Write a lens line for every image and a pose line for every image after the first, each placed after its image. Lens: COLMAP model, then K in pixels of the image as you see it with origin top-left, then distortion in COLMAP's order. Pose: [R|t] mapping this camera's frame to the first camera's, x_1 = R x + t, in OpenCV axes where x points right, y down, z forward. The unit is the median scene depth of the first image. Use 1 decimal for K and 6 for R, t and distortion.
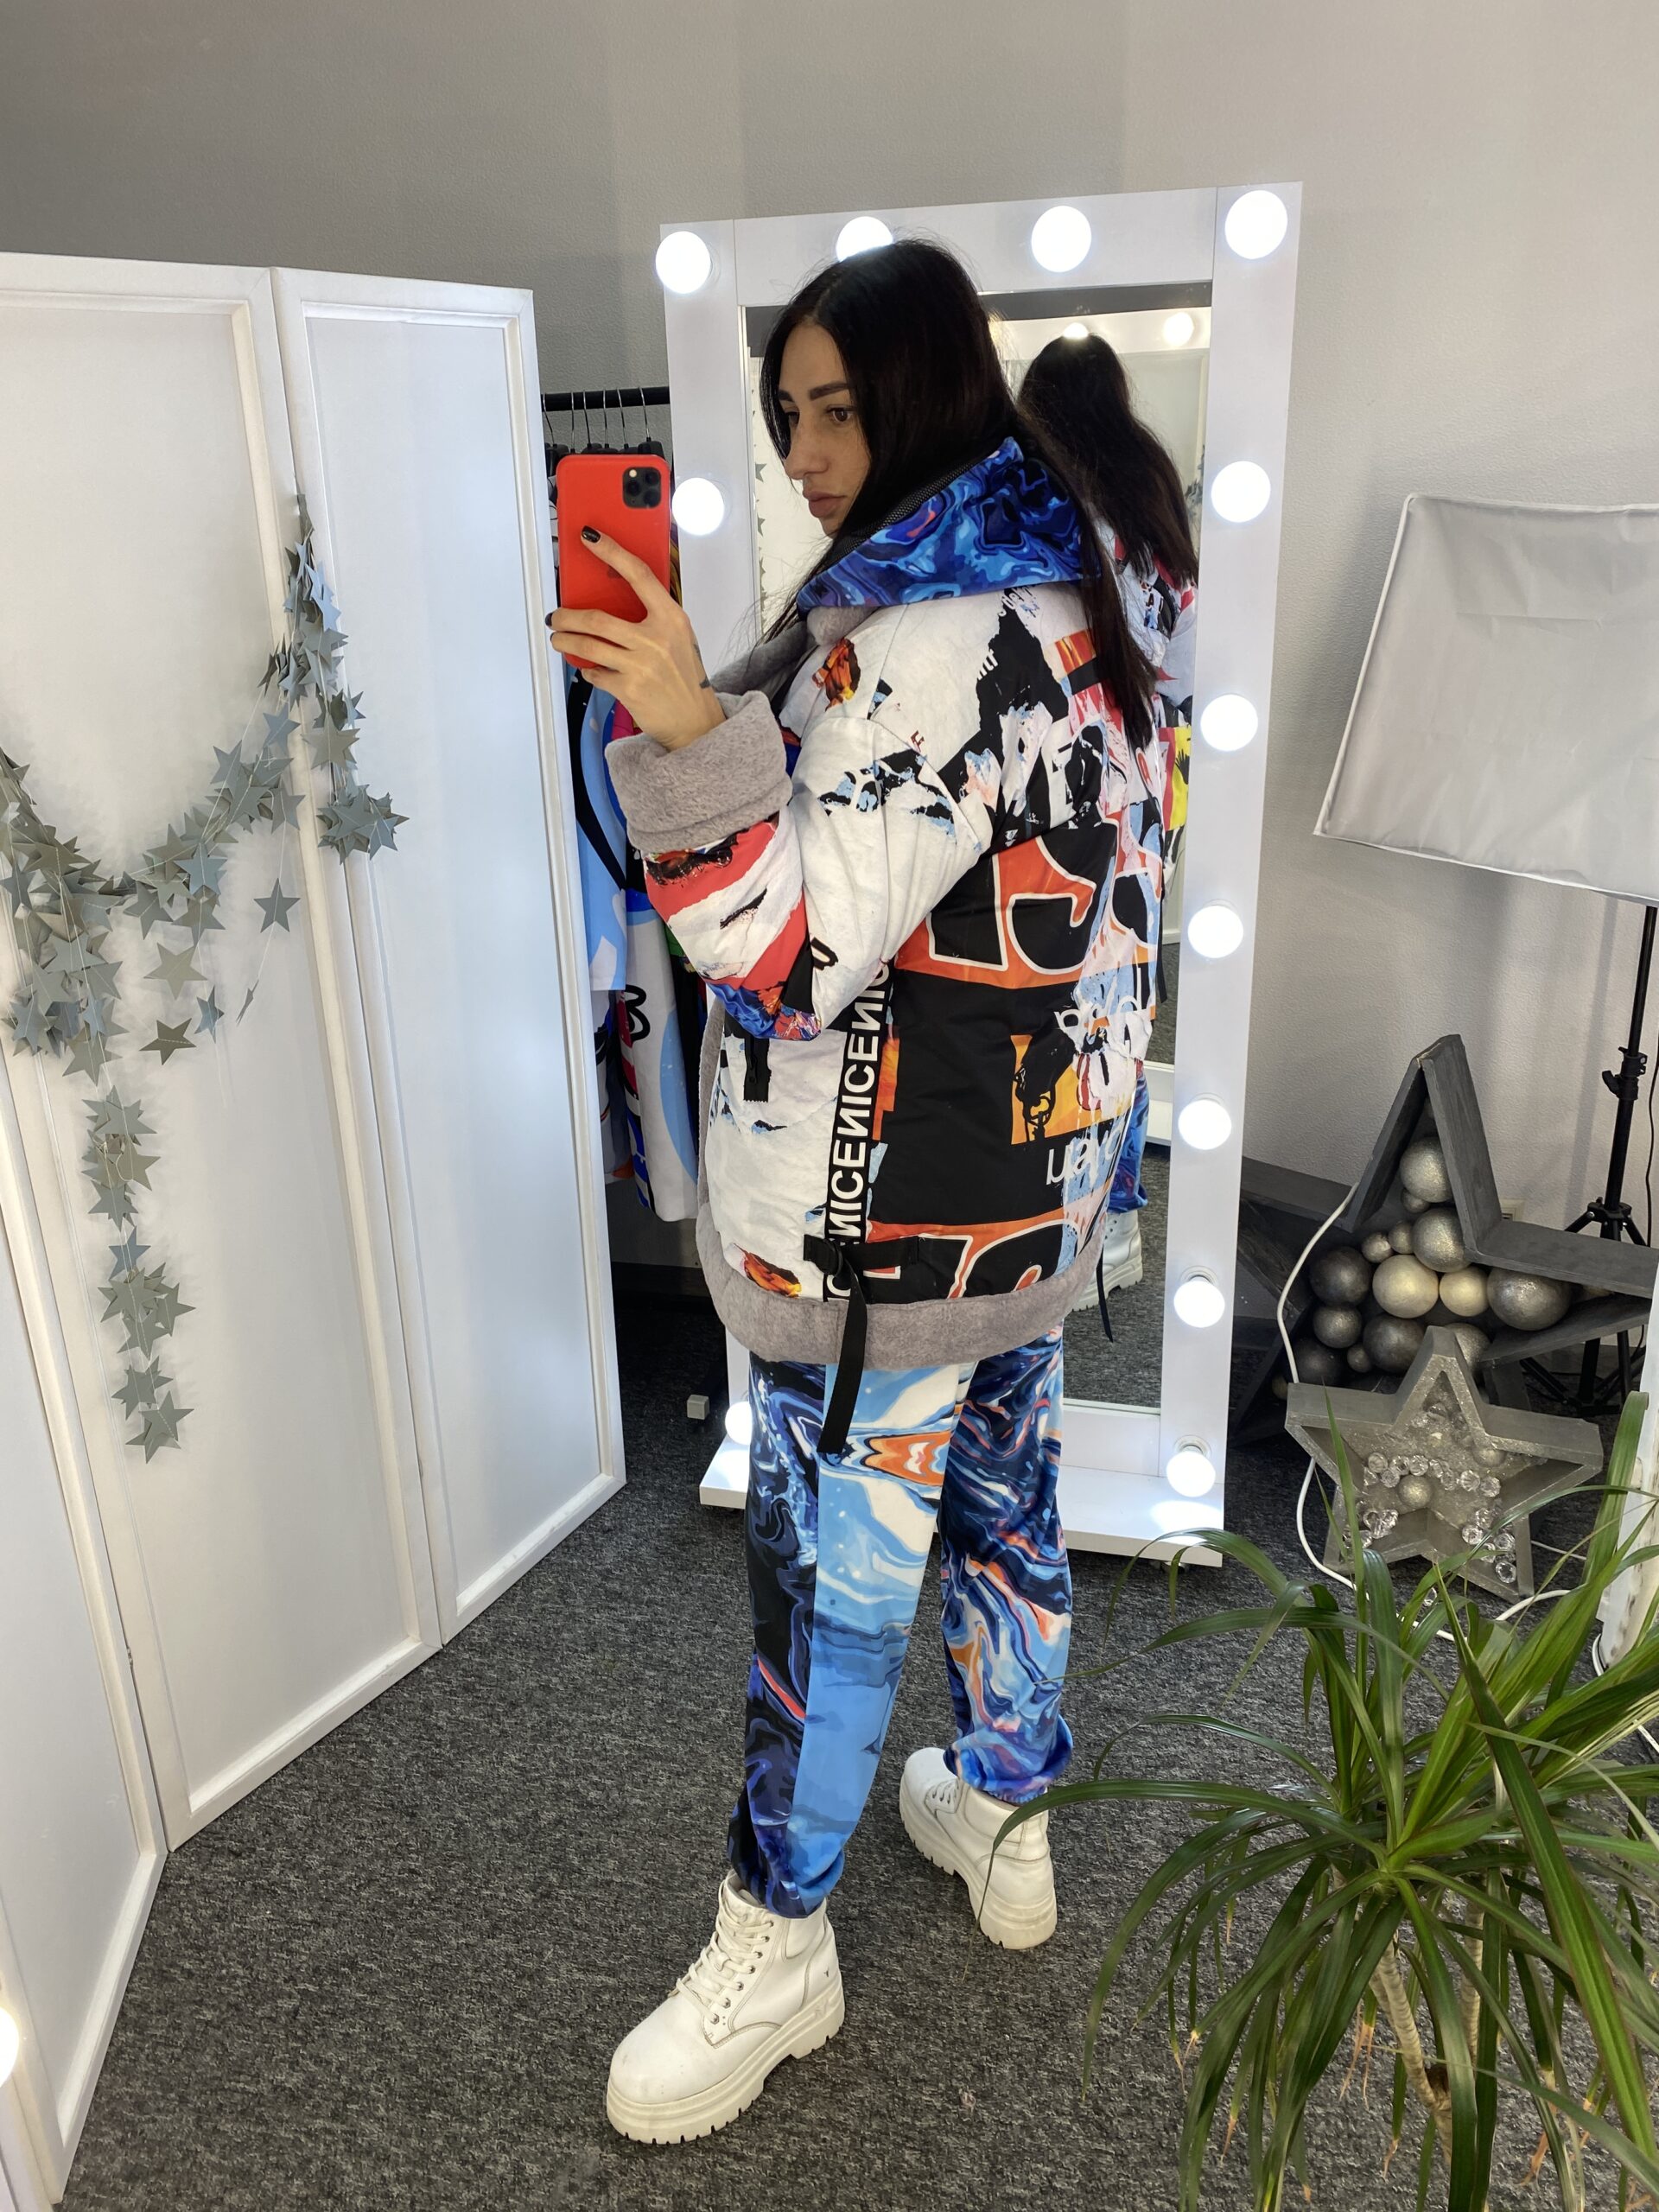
lens RADIAL K [[1687.2, 0, 809.4], [0, 1687.2, 1092.7], [0, 0, 1]] dist [0.001194, 0.004908]
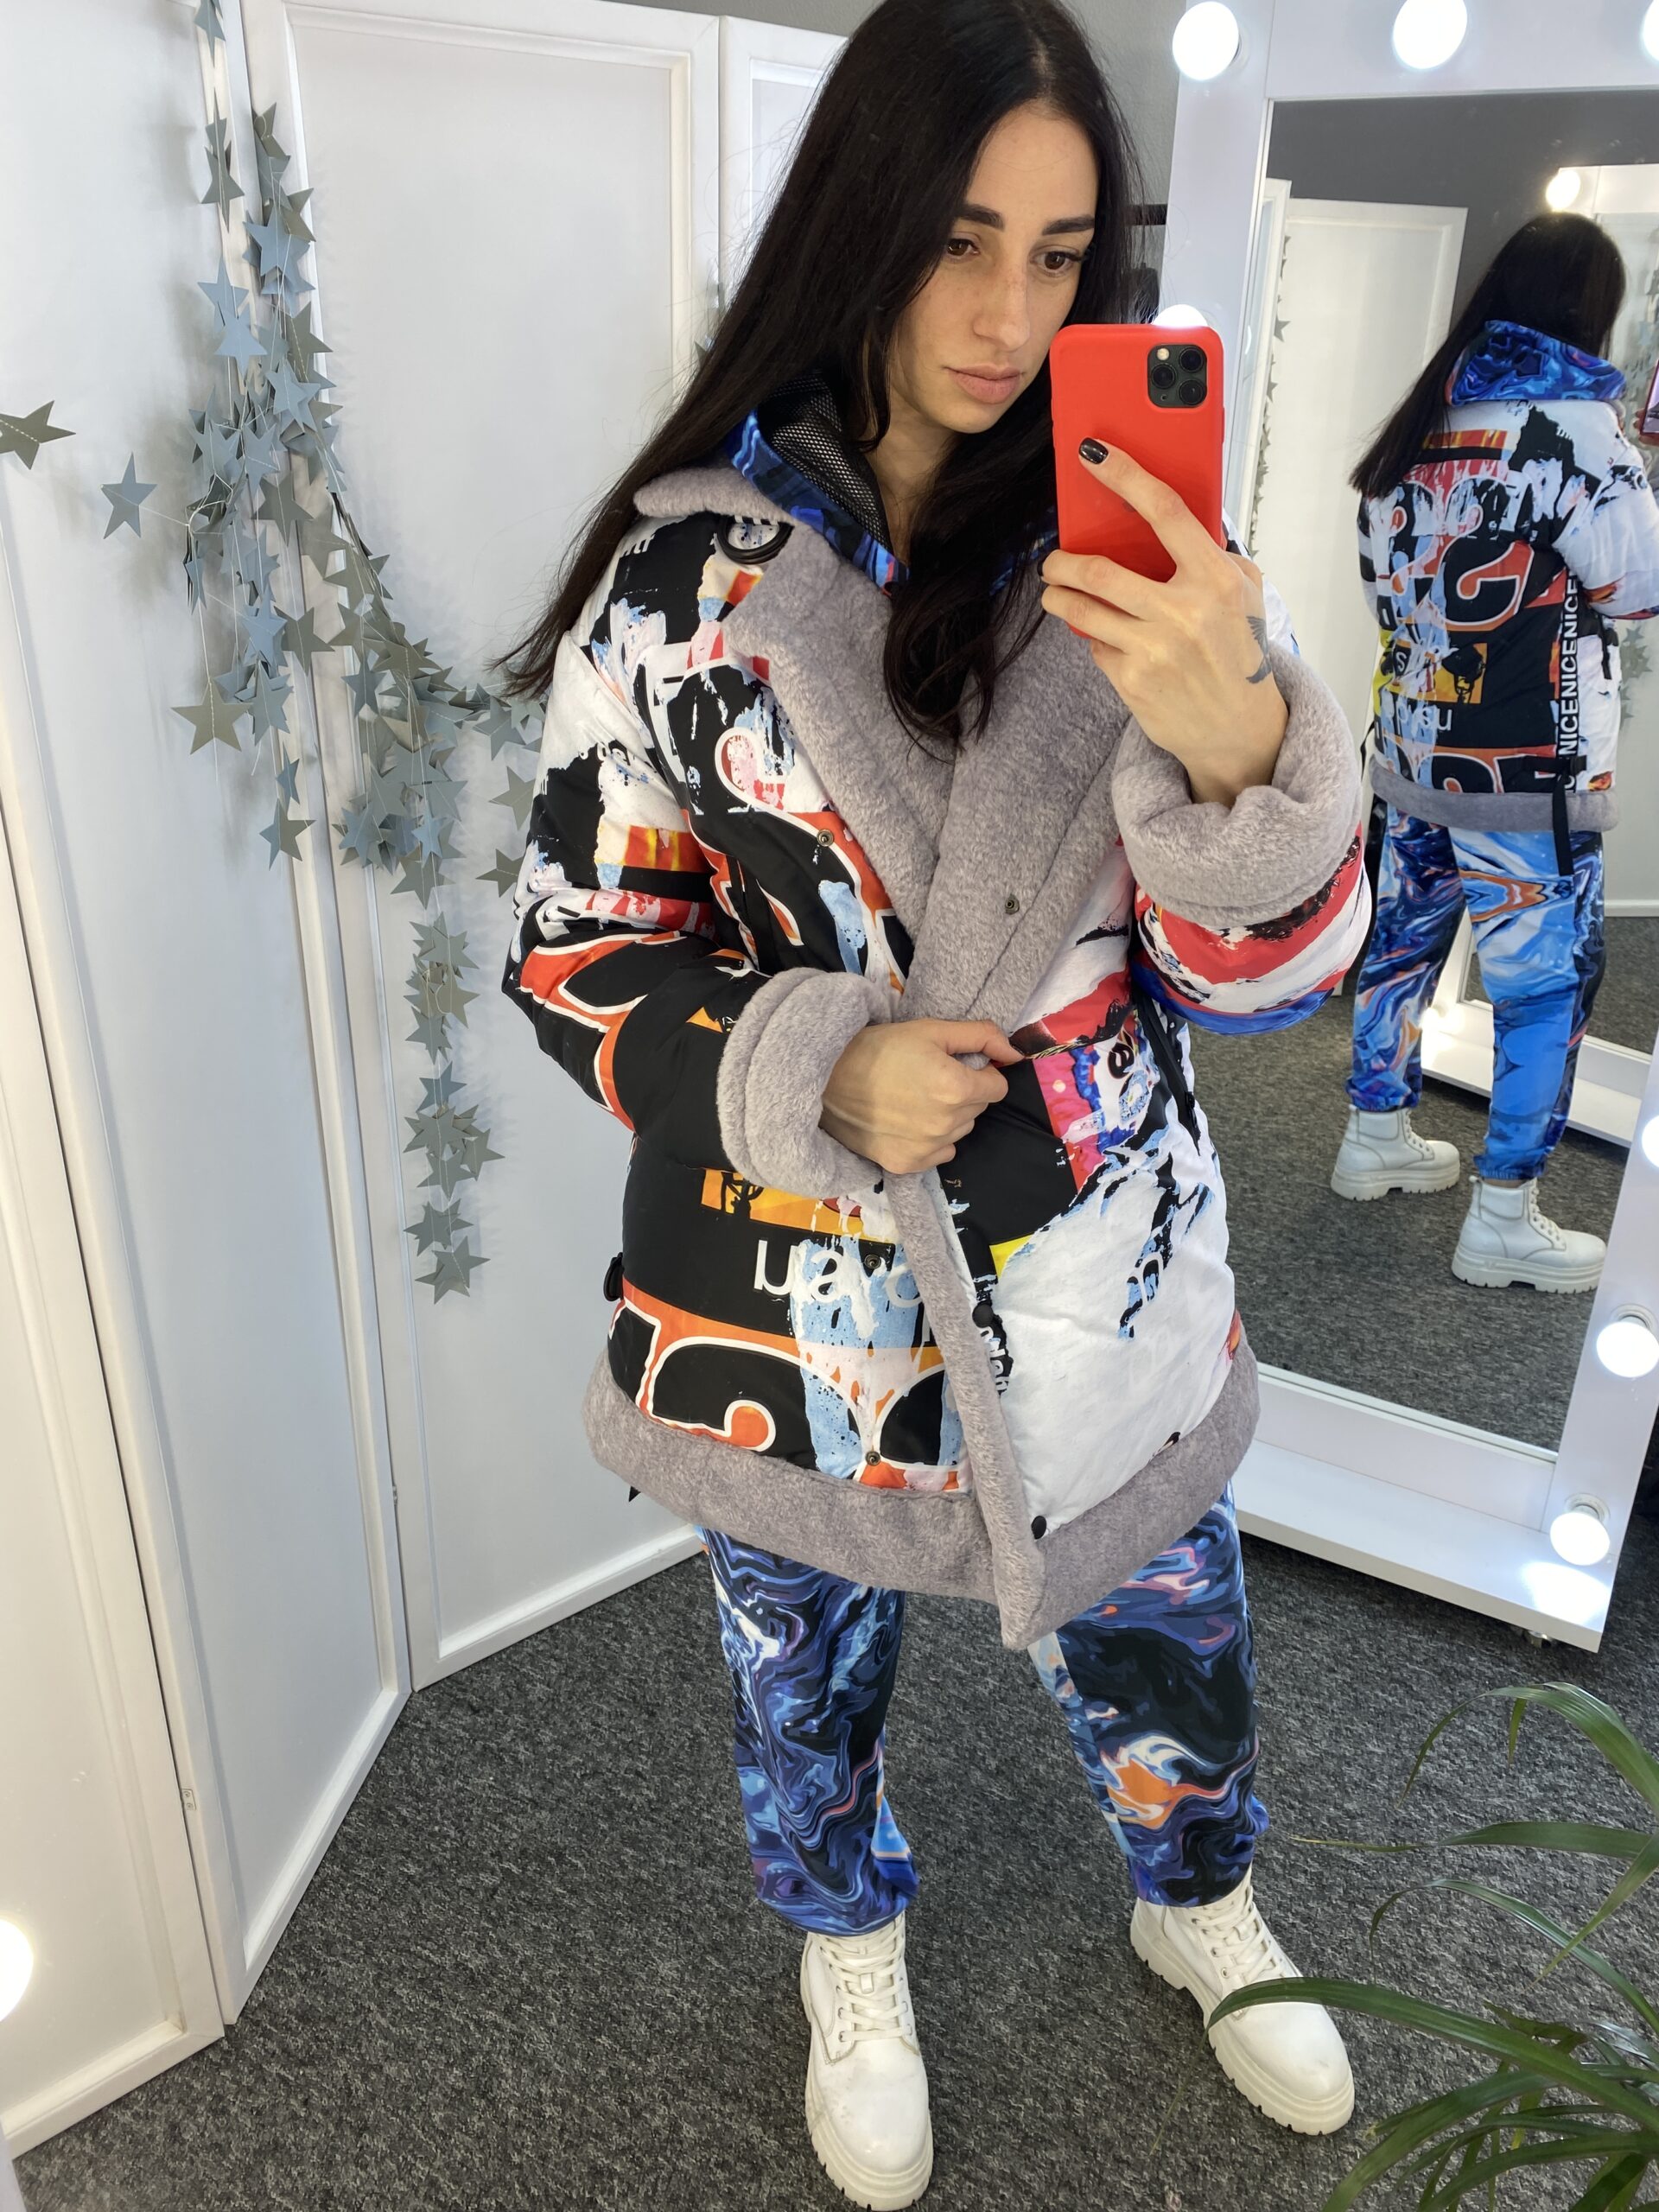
lens RADIAL K [[1687.2, 0, 858.1], [0, 1687.2, 1086.2], [0, 0, 1]] dist [0.001194, 0.004908]
pose [[0.962329, 0.162447, -0.218023, 0.031541], [-0.149645, 0.985958, 0.074112, -0.011898], [0.227001, -0.038694, 0.973126, 0.124661]]
